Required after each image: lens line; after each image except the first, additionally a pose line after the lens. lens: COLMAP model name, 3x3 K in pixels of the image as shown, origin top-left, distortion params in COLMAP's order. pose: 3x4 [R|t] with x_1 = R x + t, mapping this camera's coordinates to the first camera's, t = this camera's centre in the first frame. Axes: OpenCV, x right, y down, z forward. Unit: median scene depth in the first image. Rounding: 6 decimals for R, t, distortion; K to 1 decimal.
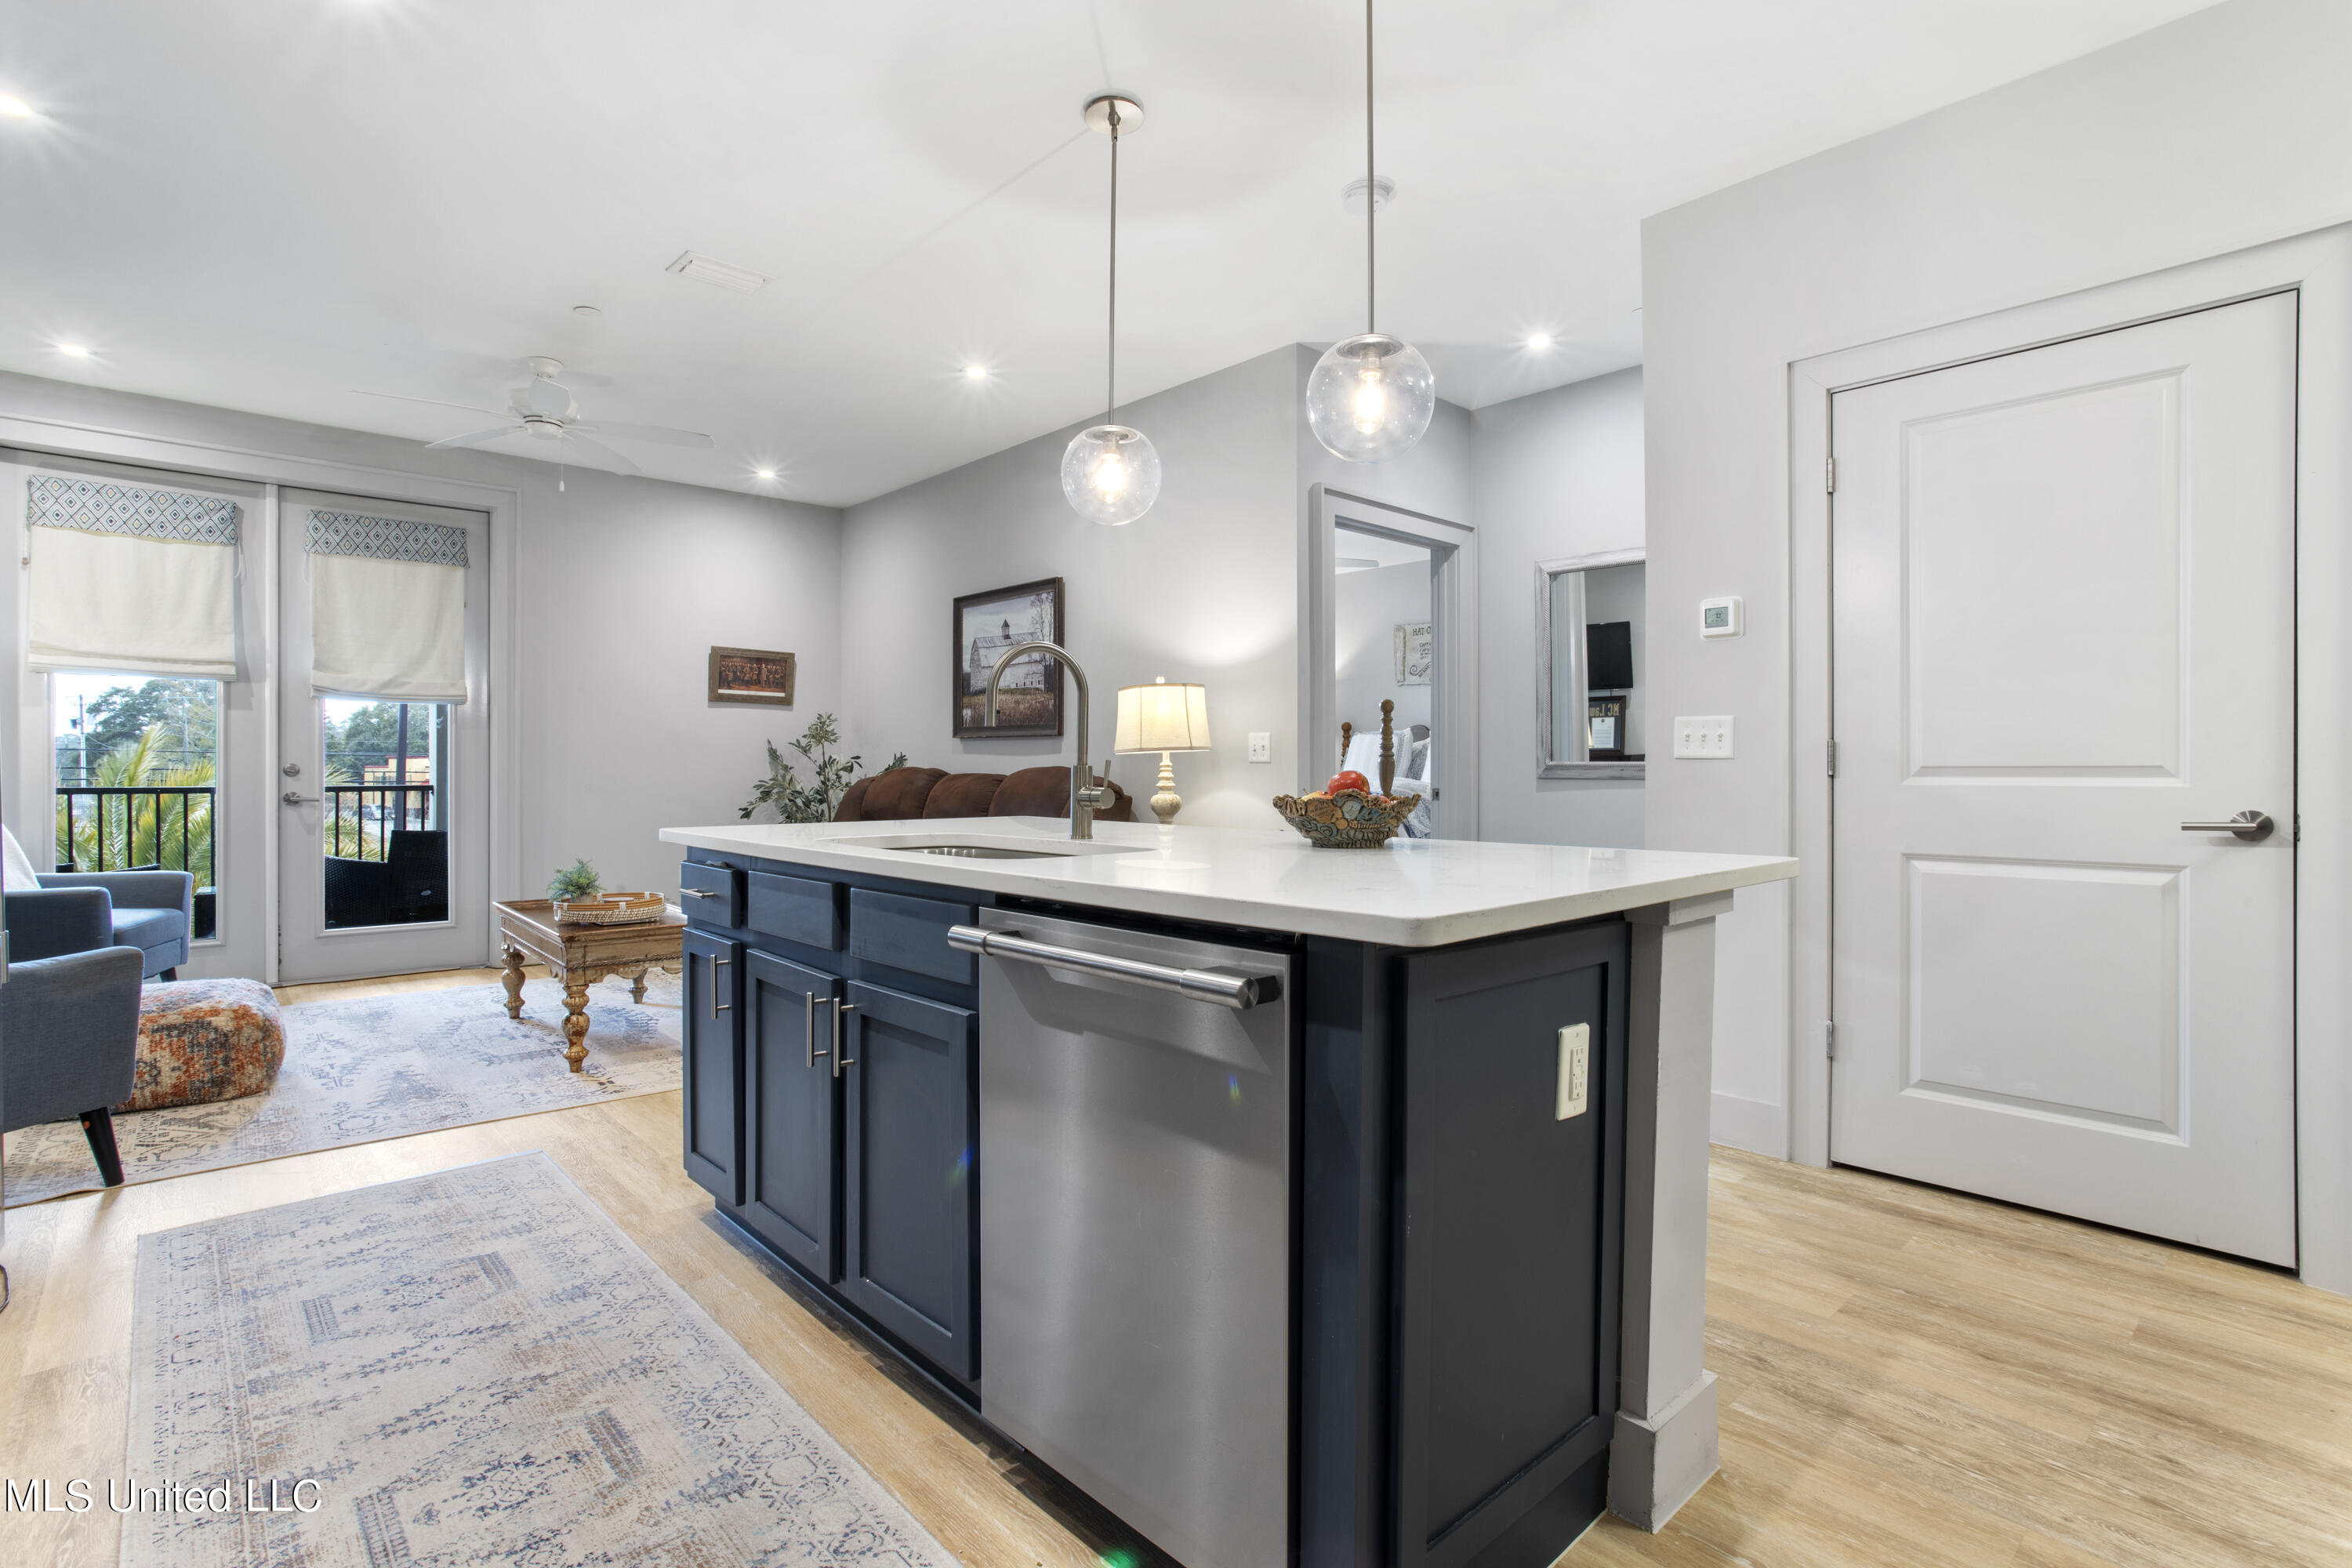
lens RADIAL K [[1129.9, 0, 1171.3], [0, 1129.9, 771.6], [0, 0, 1]] dist [-0.052629, 0.030763]
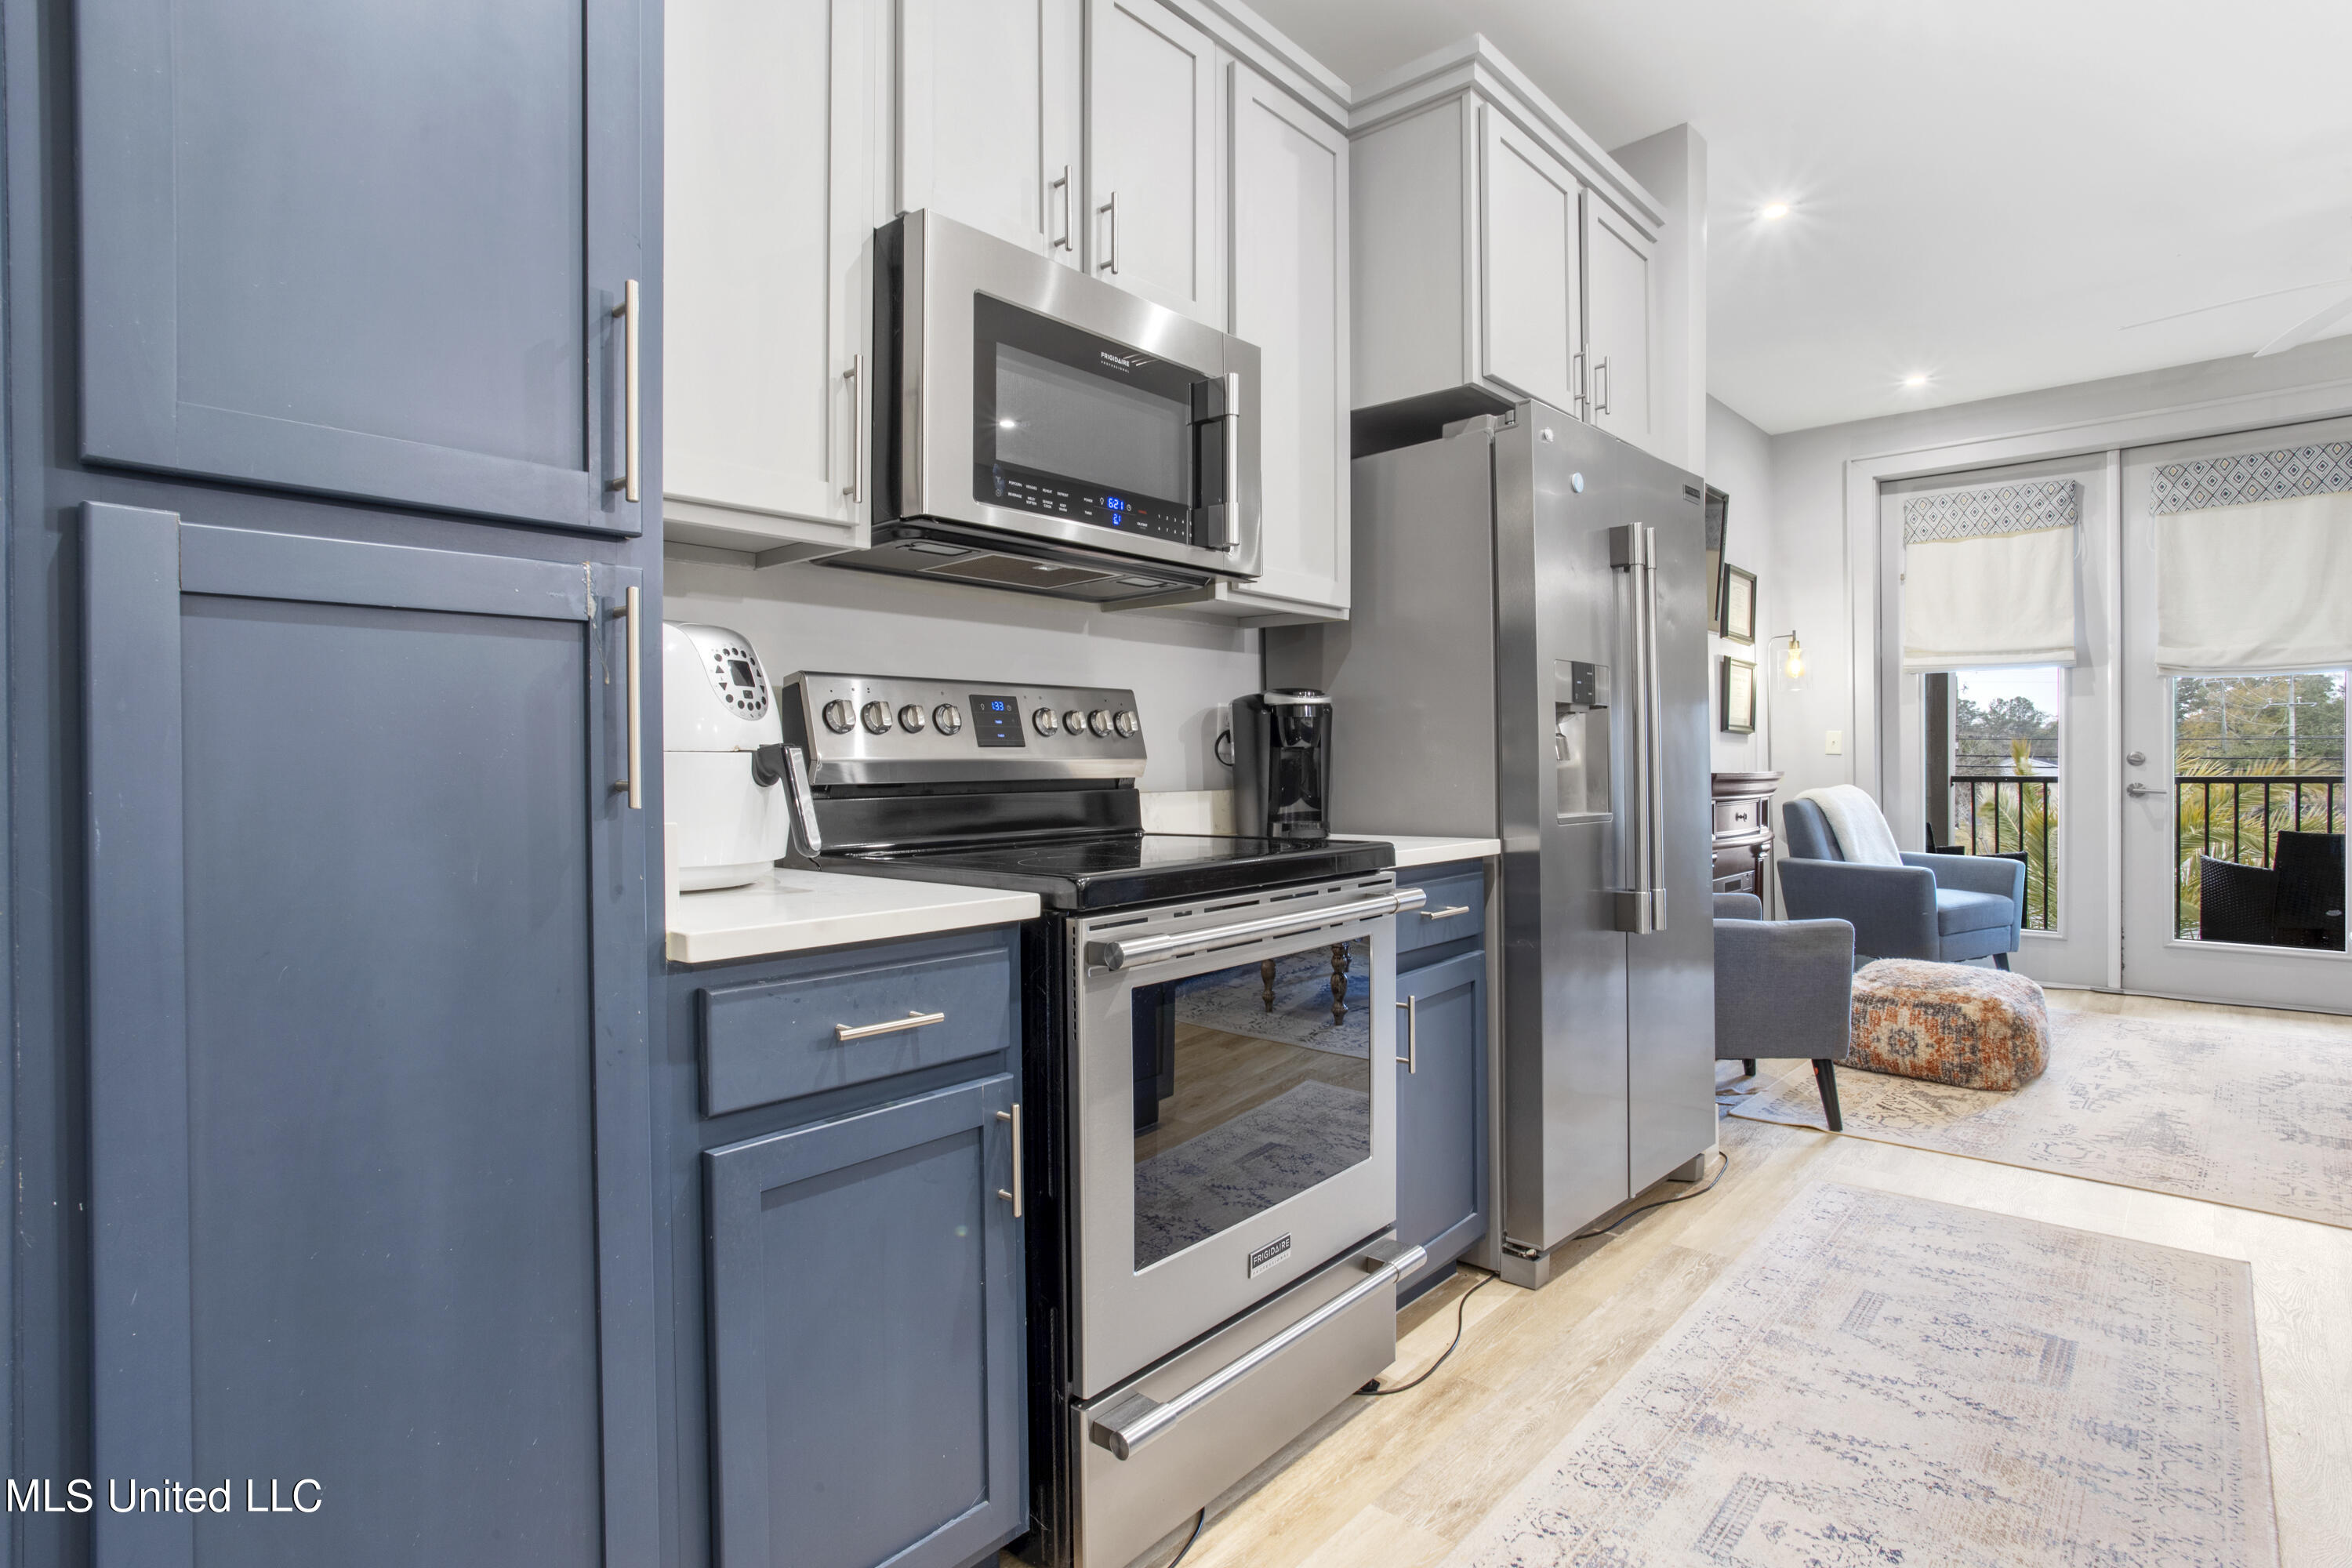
lens RADIAL K [[1205.2, 0, 1167.0], [0, 1205.2, 772.7], [0, 0, 1]] dist [-0.062721, 0.037162]
pose [[0.102399, 0.005558, -0.994728, 0.108034], [0.005193, 0.999968, 0.006122, 0.000236], [0.994730, -0.005793, 0.102367, 0.136431]]
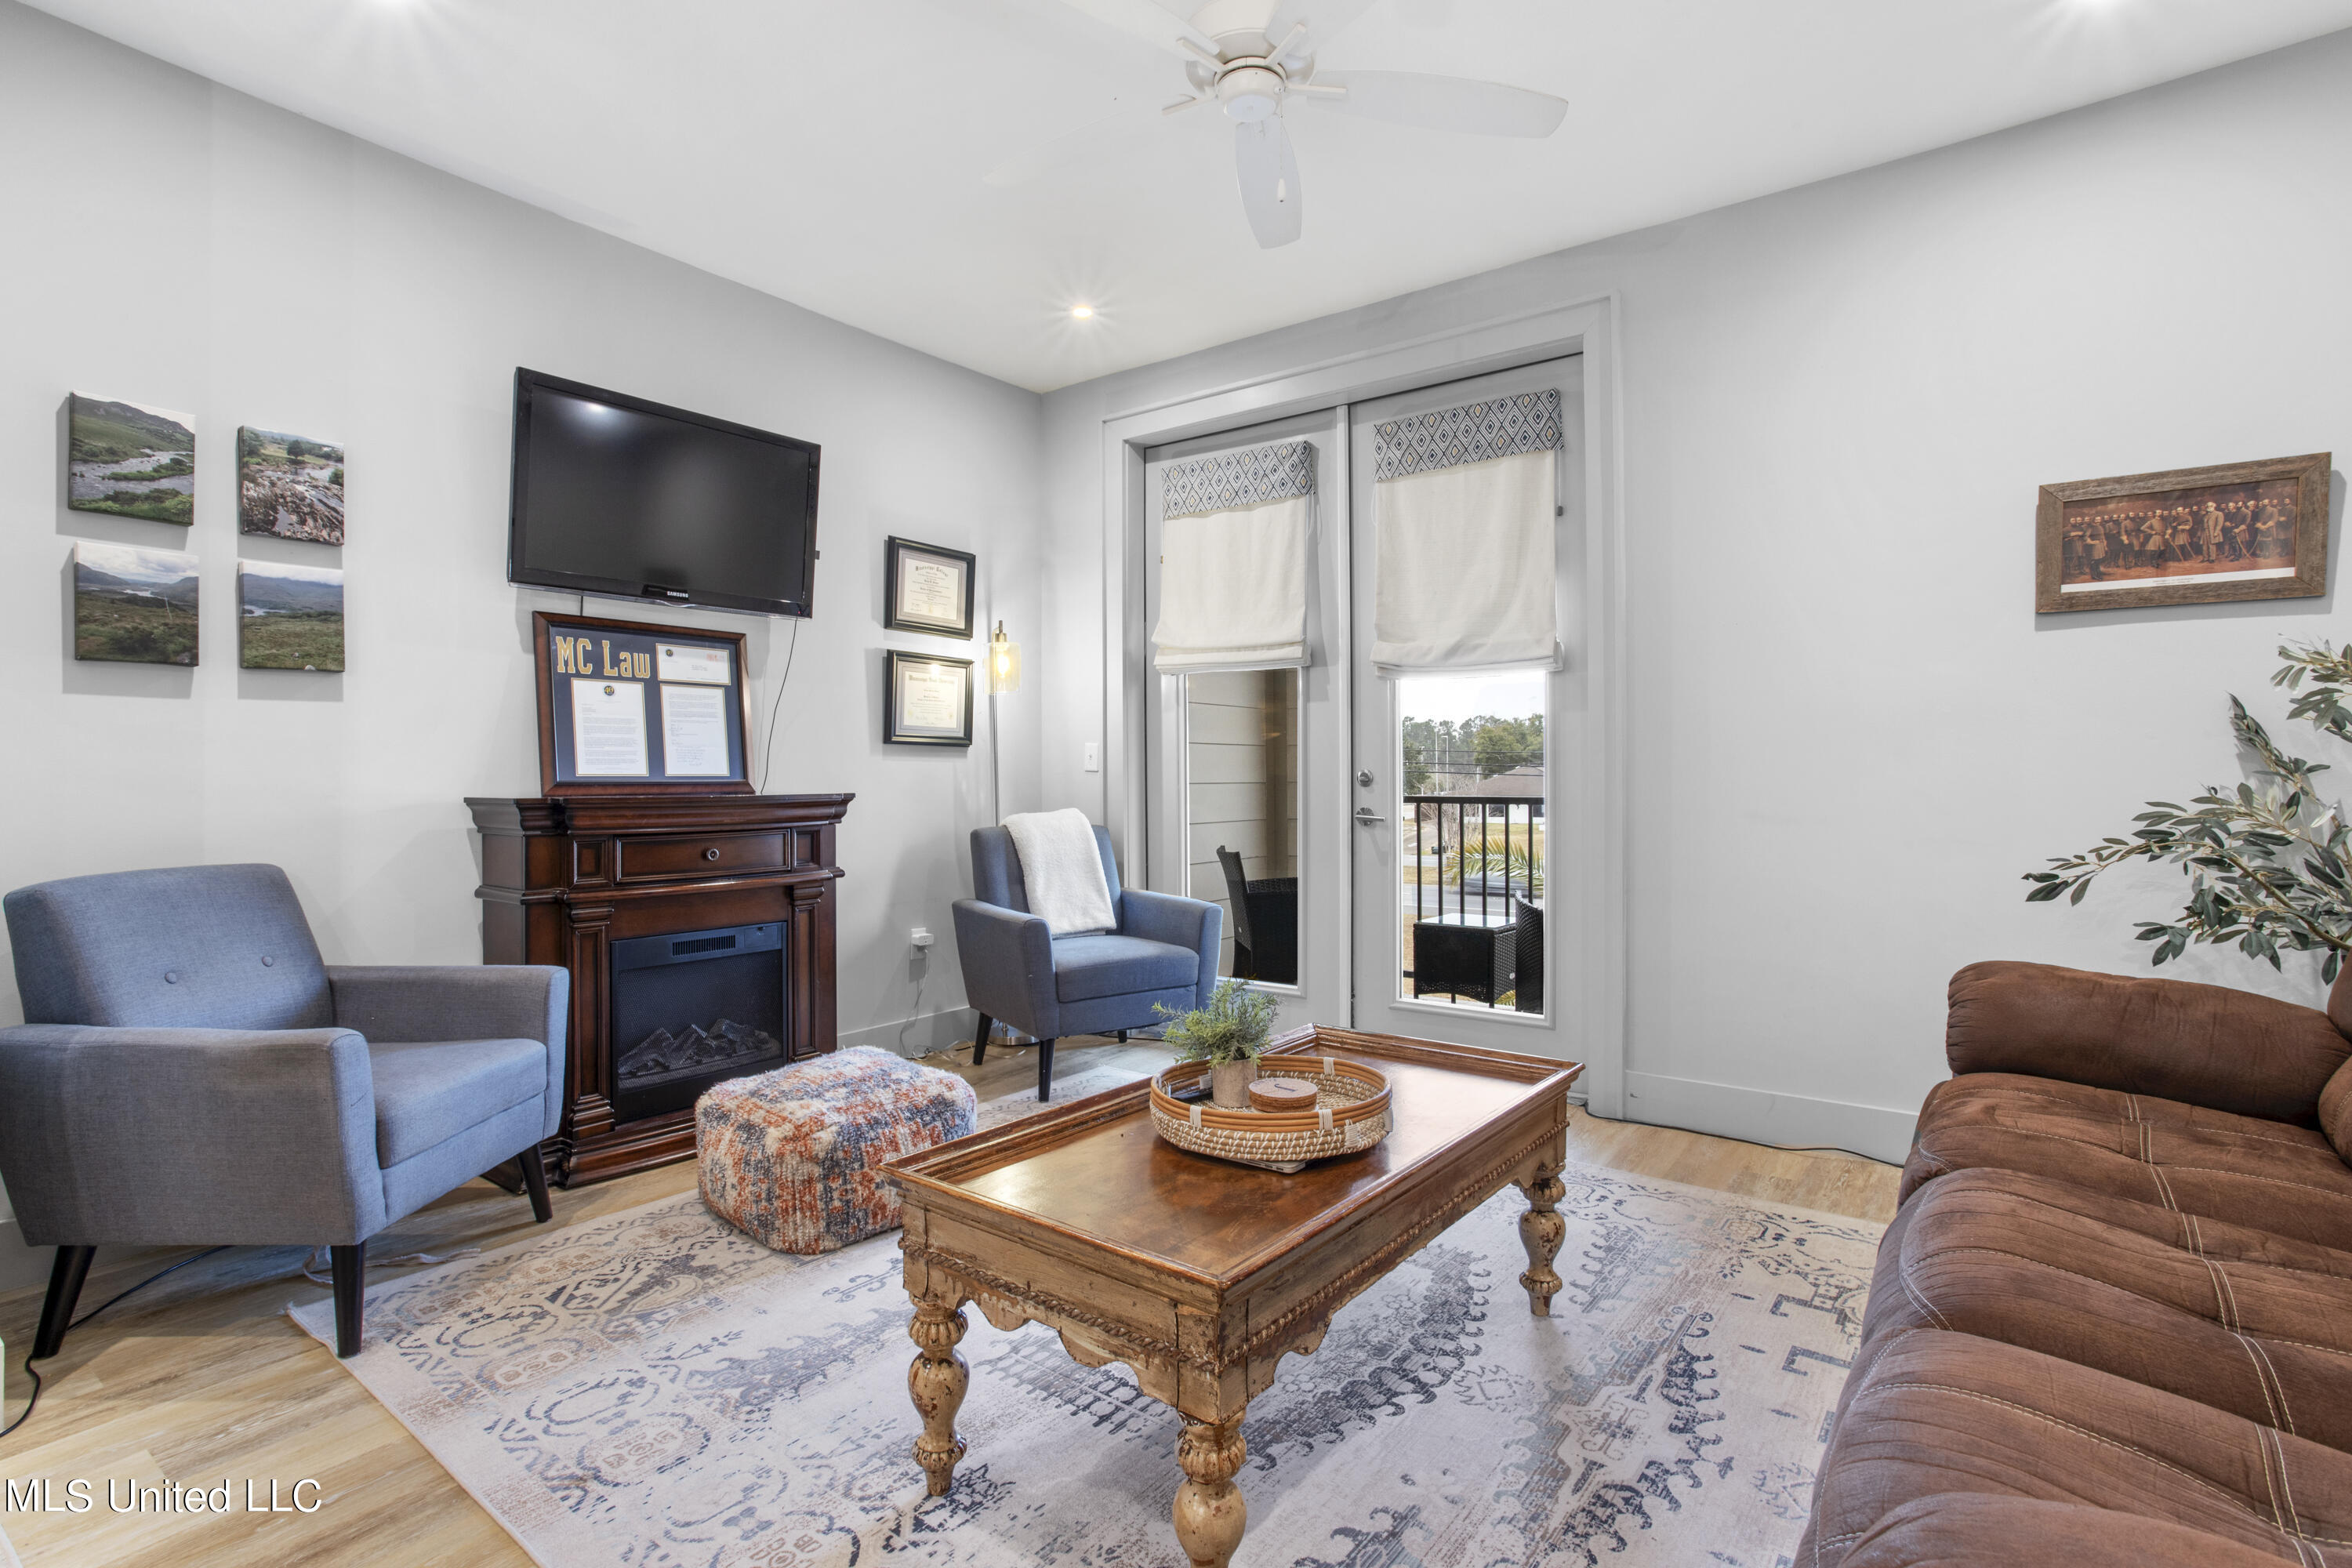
lens RADIAL K [[1129.9, 0, 1171.3], [0, 1129.9, 771.6], [0, 0, 1]] dist [-0.052629, 0.030763]
pose [[0.189262, -0.004602, -0.981916, -0.090114], [0.002928, 0.999987, -0.004123, -0.003734], [0.981922, -0.002095, 0.189273, 0.925271]]
